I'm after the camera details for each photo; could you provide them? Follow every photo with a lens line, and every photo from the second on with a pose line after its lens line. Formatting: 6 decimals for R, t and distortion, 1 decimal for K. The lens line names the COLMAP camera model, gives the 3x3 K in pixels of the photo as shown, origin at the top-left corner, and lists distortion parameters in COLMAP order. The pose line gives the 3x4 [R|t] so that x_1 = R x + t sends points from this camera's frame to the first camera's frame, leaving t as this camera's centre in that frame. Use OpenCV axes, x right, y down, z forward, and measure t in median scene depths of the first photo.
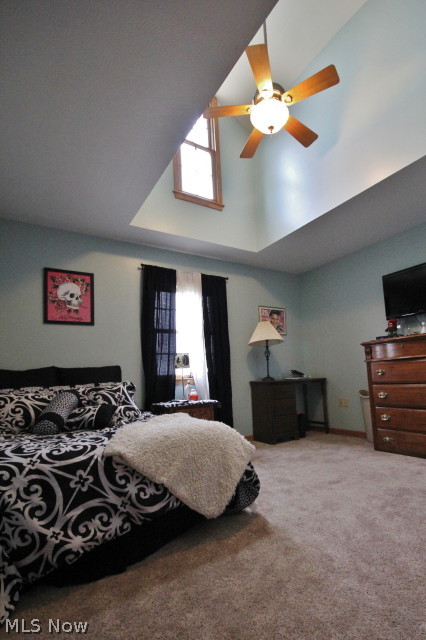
lens RADIAL K [[298.4, 0, 213.0], [0, 298.4, 320.0], [0, 0, 1]] dist [-0.002026, -0.000222]
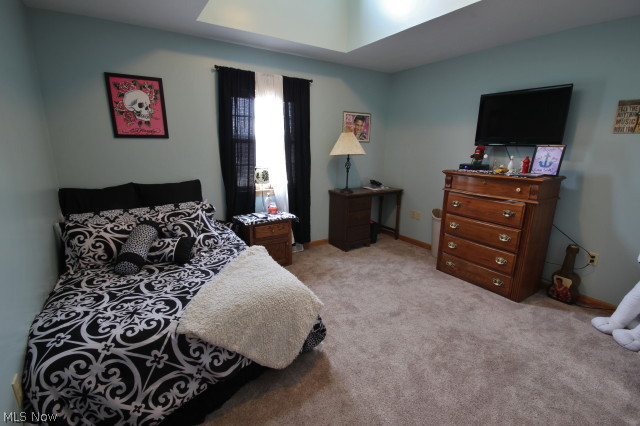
lens RADIAL K [[289.8, 0, 296.5], [0, 289.8, 211.9], [0, 0, 1]] dist [-0.003095, -0.000770]
pose [[0.999549, 0.028814, 0.008501, 0.011744], [-0.030002, 0.942914, 0.331681, -0.103896], [0.001541, -0.331786, 0.943353, 0.063201]]
